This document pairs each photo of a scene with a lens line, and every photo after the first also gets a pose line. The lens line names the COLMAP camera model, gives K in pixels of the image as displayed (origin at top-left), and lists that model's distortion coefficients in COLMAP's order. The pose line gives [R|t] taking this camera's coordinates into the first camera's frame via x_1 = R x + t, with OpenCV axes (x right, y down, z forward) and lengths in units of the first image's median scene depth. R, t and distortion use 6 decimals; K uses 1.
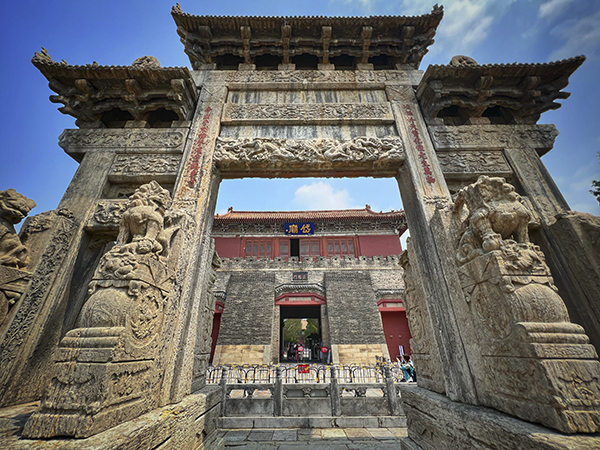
lens RADIAL K [[241.7, 0, 296.1], [0, 241.7, 222.5], [0, 0, 1]] dist [-0.013311, 0.001551]
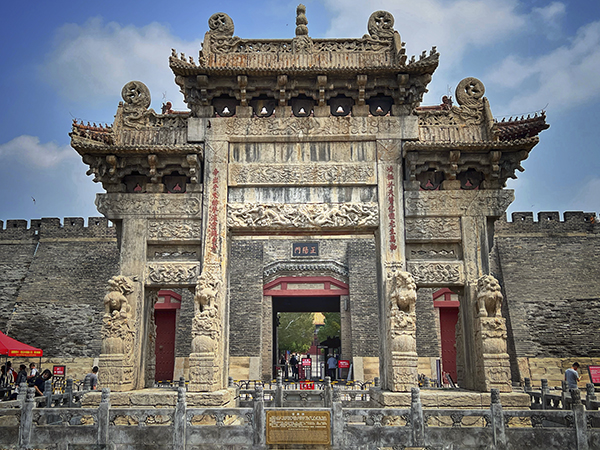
lens RADIAL K [[618.1, 0, 289.4], [0, 618.1, 226.9], [0, 0, 1]] dist [0.041578, 0.000000]
pose [[0.999711, -0.000559, -0.024033, 0.053355], [0.006870, 0.964677, 0.263348, -0.929301], [0.023037, -0.263437, 0.964402, -1.784794]]
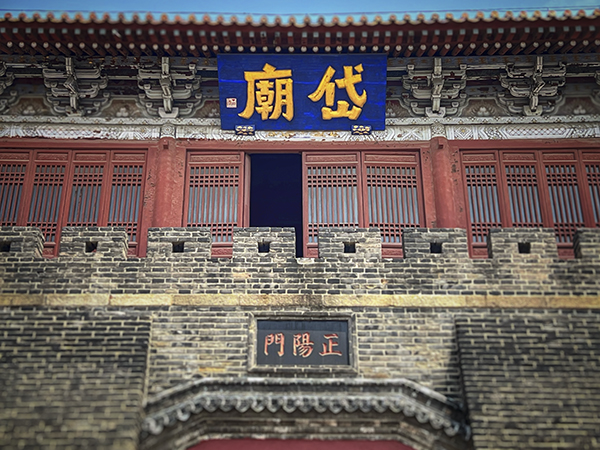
lens RADIAL K [[1001.2, 0, 286.4], [0, 1001.2, 181.3], [0, 0, 1]] dist [0.096709, 0.000000]
pose [[0.999746, 0.022430, 0.002336, 0.002929], [-0.022180, 0.996715, -0.077896, 0.708496], [-0.004076, 0.077825, 0.996959, 1.365177]]
